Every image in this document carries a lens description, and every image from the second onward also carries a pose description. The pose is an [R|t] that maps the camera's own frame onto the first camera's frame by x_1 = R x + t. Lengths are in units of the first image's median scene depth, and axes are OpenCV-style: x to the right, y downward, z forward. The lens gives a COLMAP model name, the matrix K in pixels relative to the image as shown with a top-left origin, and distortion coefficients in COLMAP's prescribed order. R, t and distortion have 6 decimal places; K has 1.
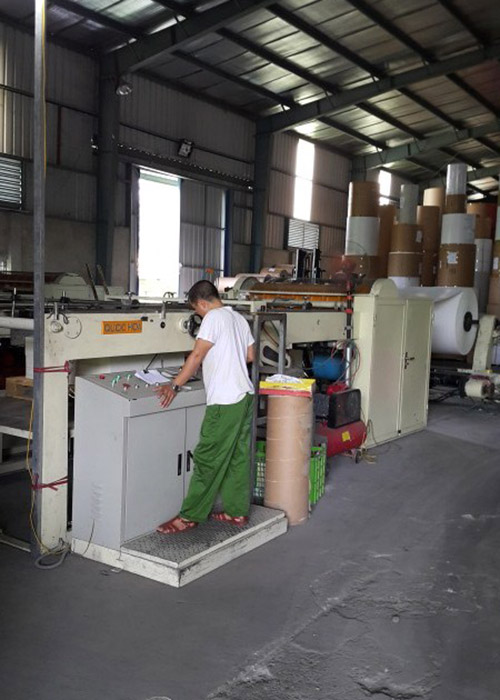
lens RADIAL K [[701.0, 0, 247.2], [0, 701.0, 344.5], [0, 0, 1]] dist [0.041932, 0.000000]
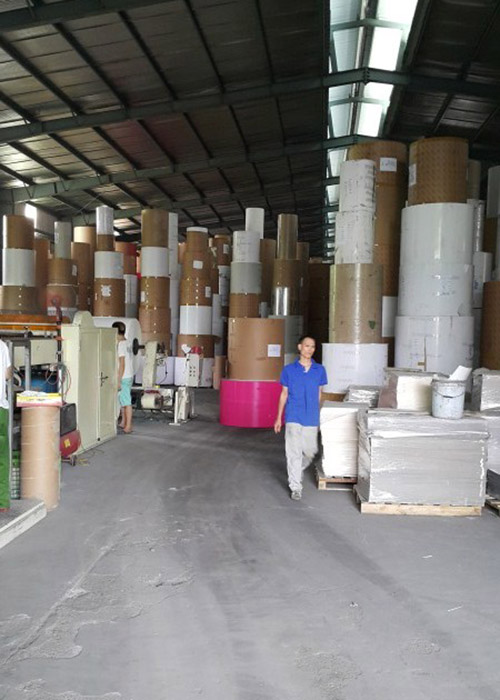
lens RADIAL K [[701.0, 0, 250.9], [0, 701.0, 351.7], [0, 0, 1]] dist [0.041932, 0.000000]
pose [[0.867513, -0.031367, 0.496424, -0.077762], [0.047184, 0.998699, -0.019353, 0.006026], [-0.495171, 0.040212, 0.867864, -0.087612]]
